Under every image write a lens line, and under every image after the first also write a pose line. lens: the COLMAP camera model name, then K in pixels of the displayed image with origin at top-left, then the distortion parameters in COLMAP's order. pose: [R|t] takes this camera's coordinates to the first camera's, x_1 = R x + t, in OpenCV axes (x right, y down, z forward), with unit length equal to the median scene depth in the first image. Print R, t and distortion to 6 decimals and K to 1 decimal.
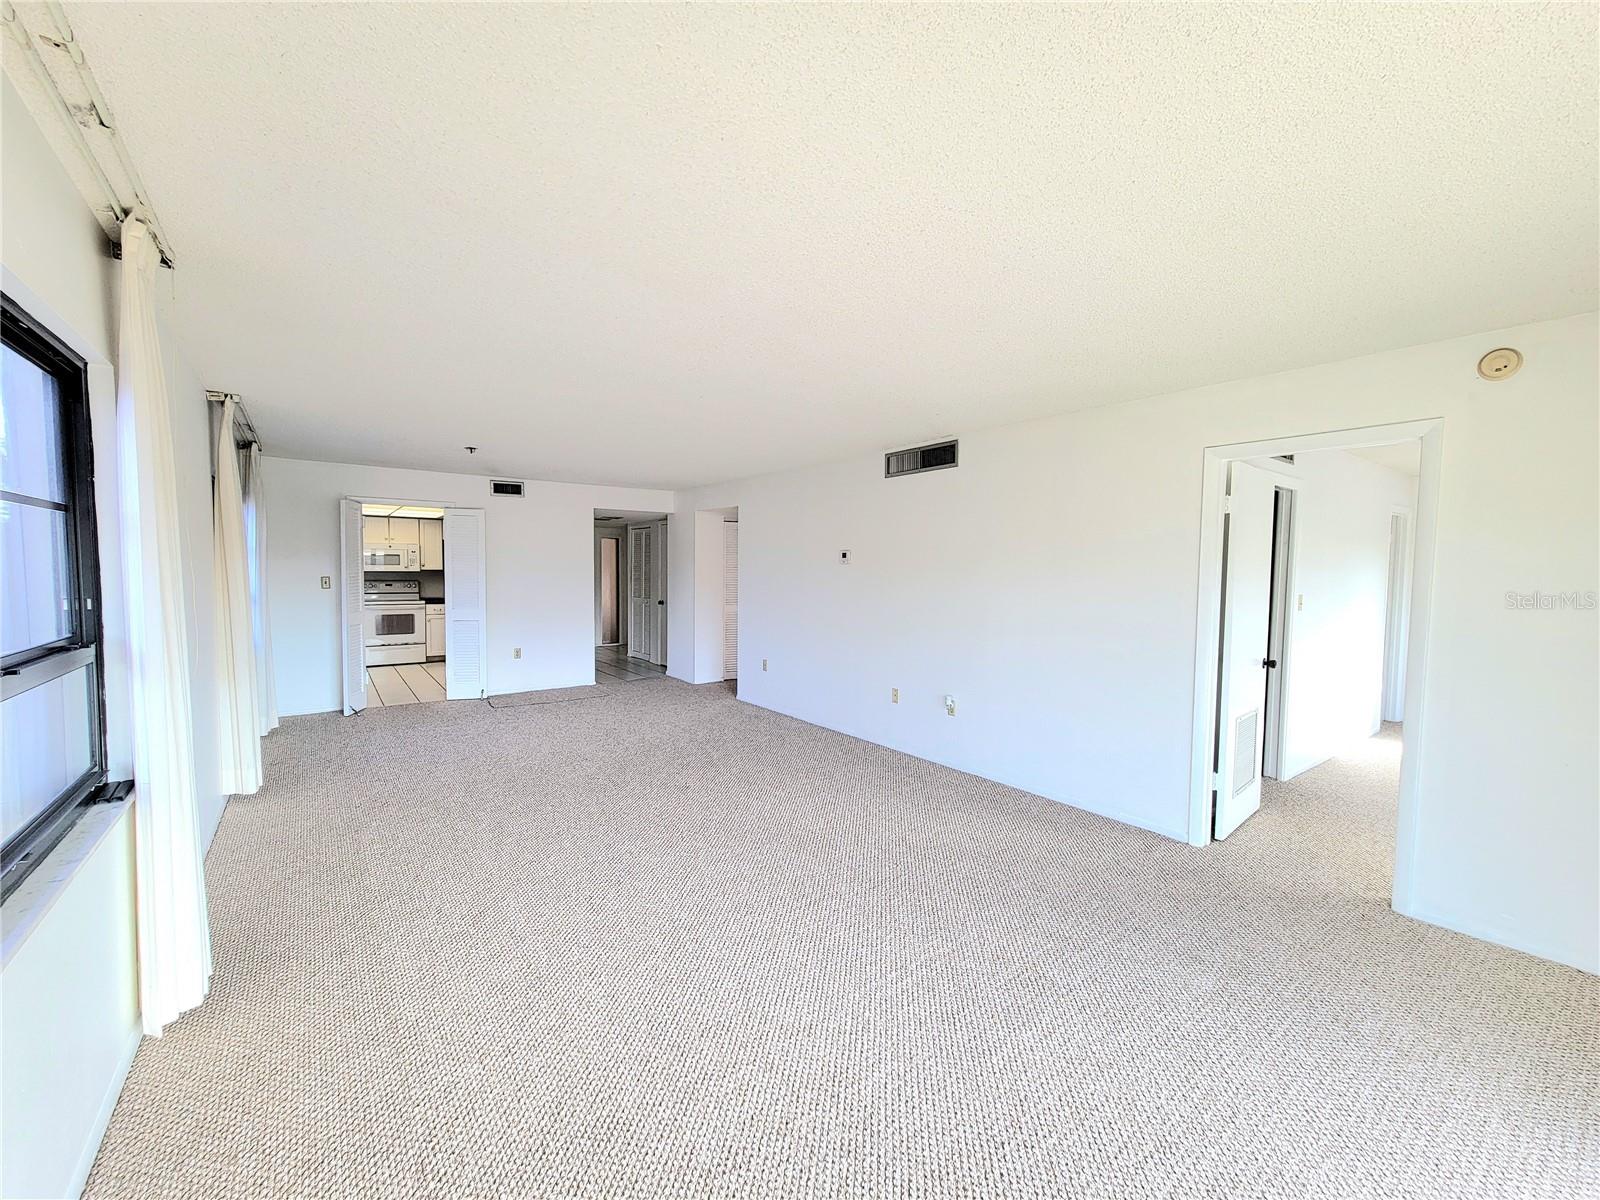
lens RADIAL K [[649.5, 0, 794.8], [0, 649.5, 603.2], [0, 0, 1]] dist [0.001521, -0.000651]
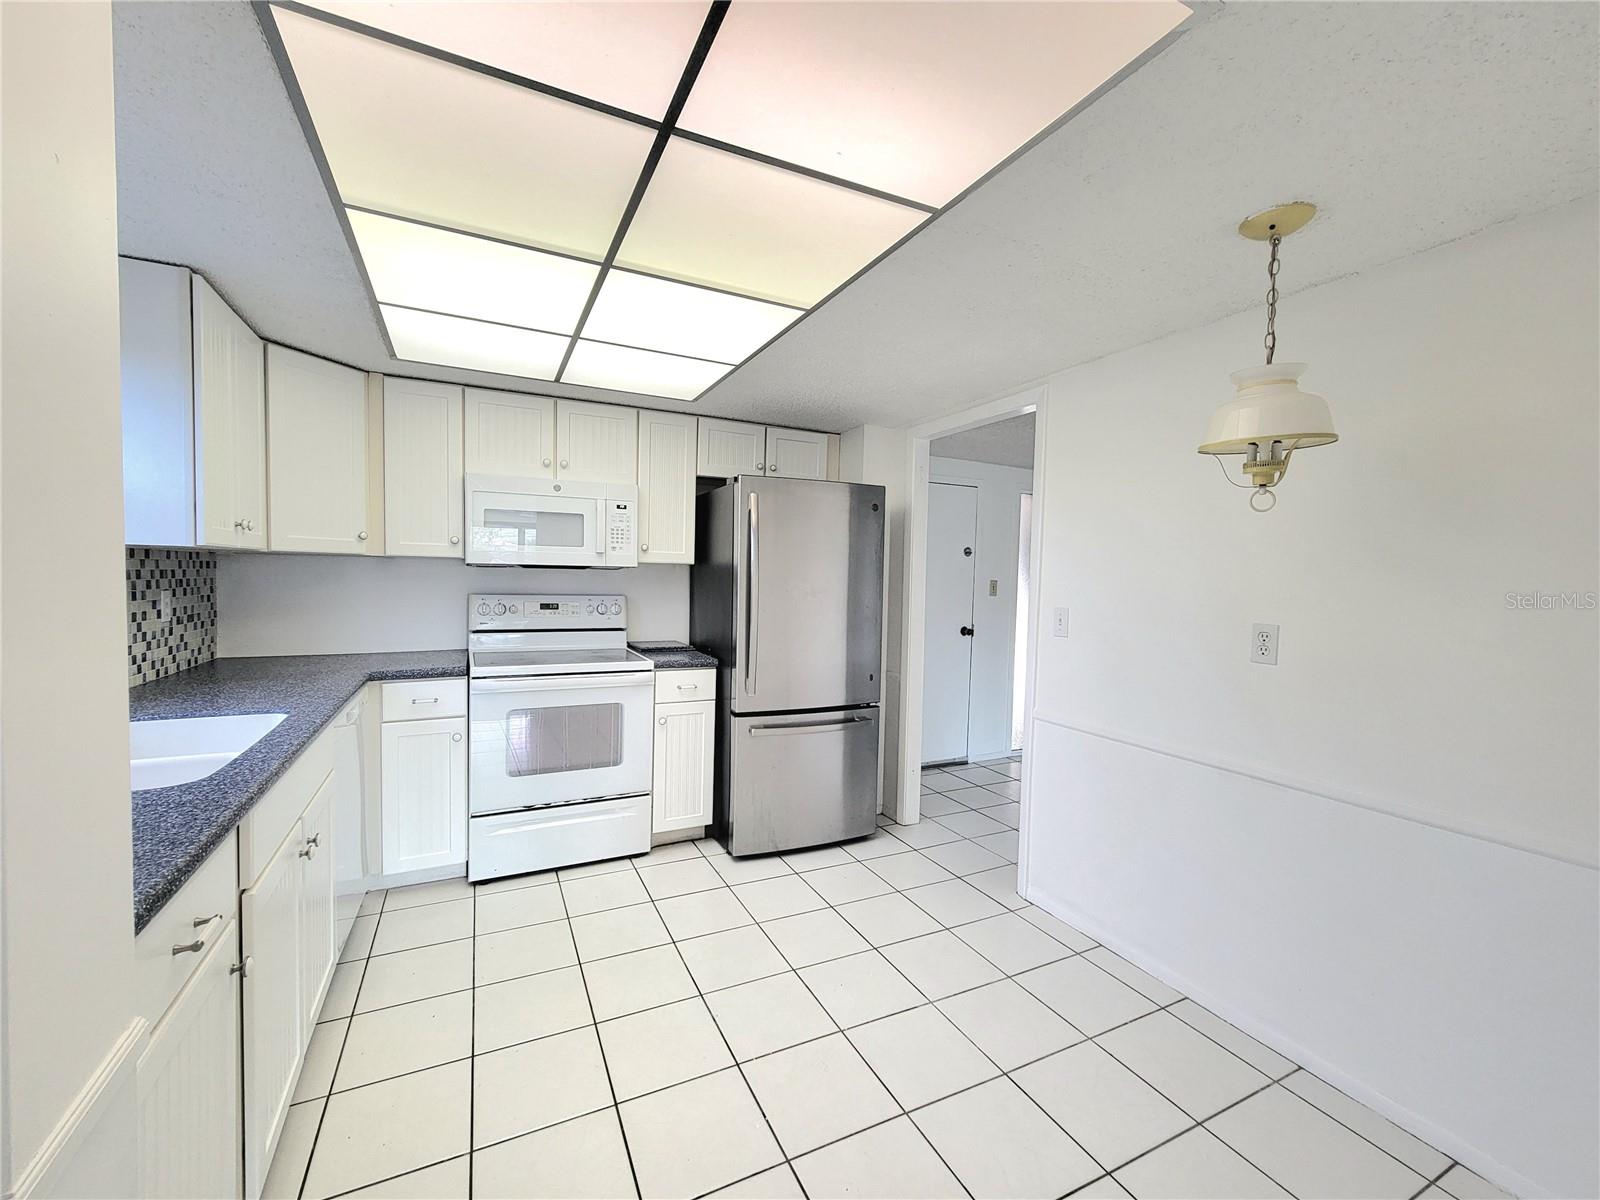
lens RADIAL K [[649.5, 0, 799.1], [0, 649.5, 605.3], [0, 0, 1]] dist [0.001521, -0.000651]
pose [[0.987207, 0.020772, -0.158082, -0.447005], [-0.023251, 0.999634, -0.013849, -0.027318], [0.157737, 0.017347, 0.987329, 0.694365]]
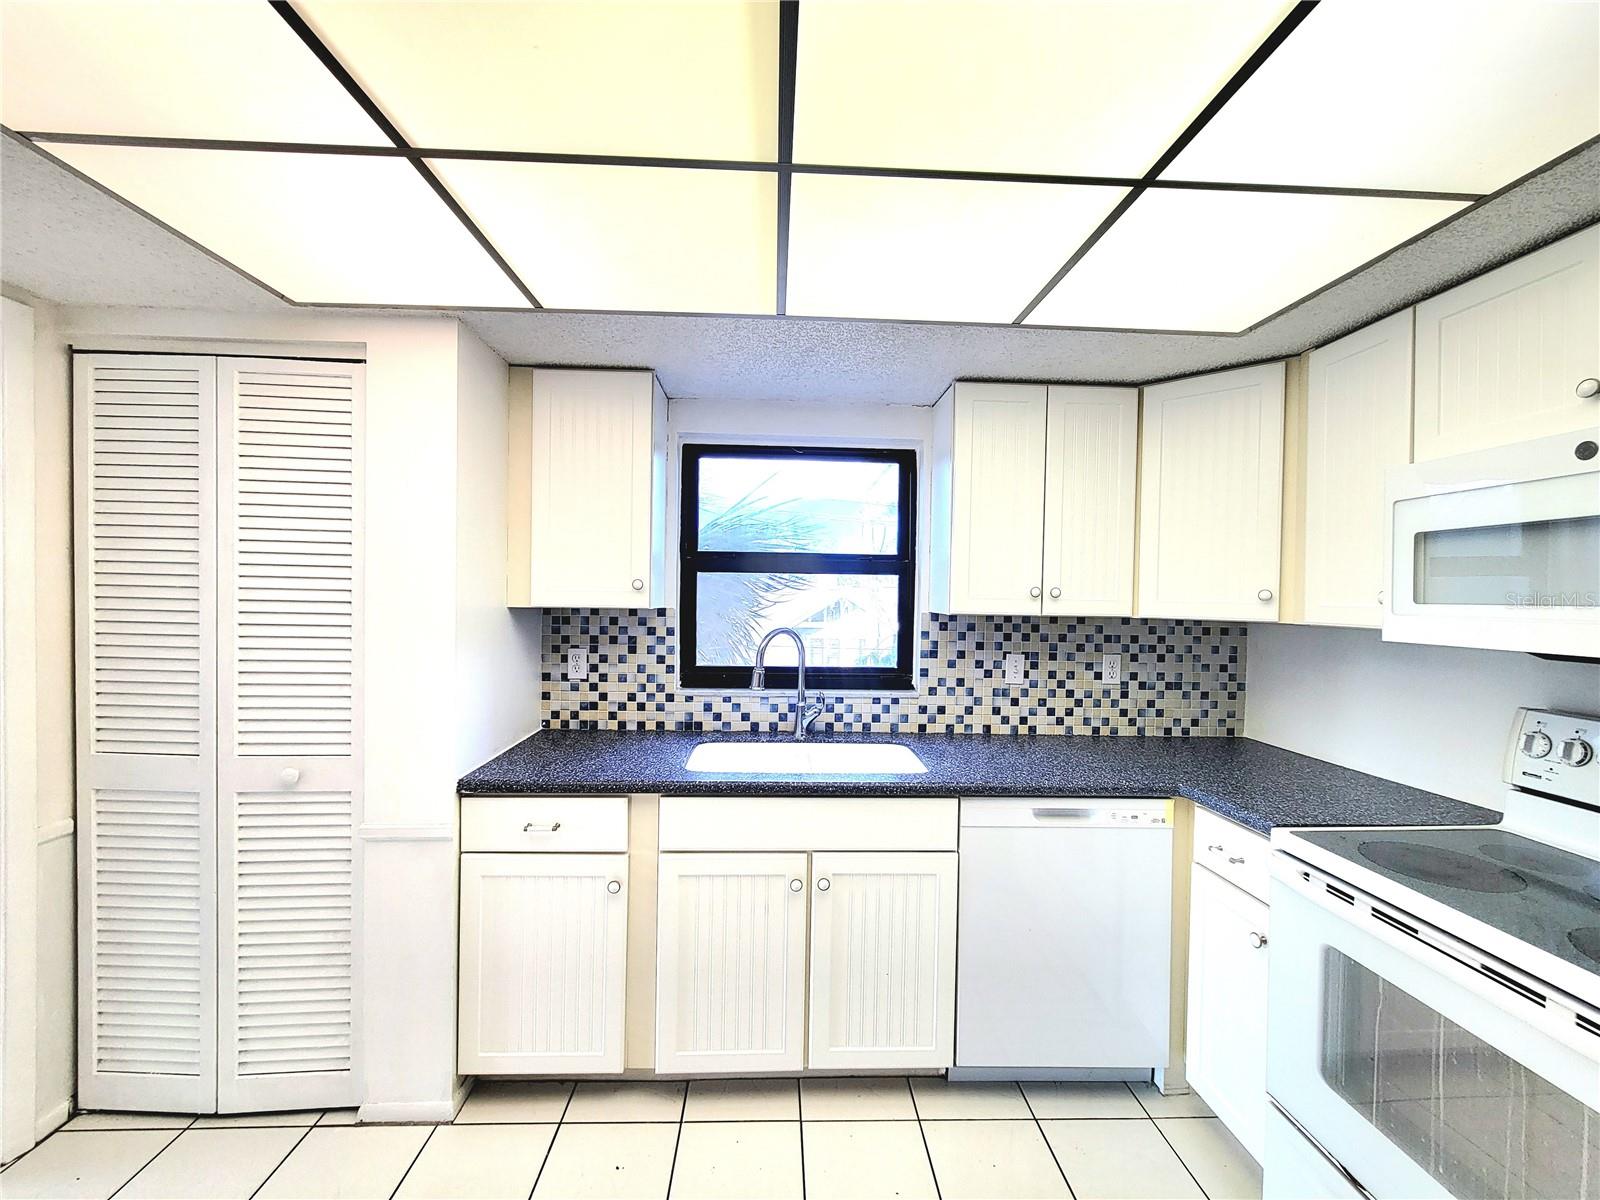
lens RADIAL K [[649.5, 0, 803.3], [0, 649.5, 605.1], [0, 0, 1]] dist [0.001521, -0.000651]
pose [[-0.547504, -0.003333, -0.836796, -0.438666], [-0.074468, 0.996219, 0.044756, -0.052331], [0.833483, 0.086818, -0.545682, 0.931642]]
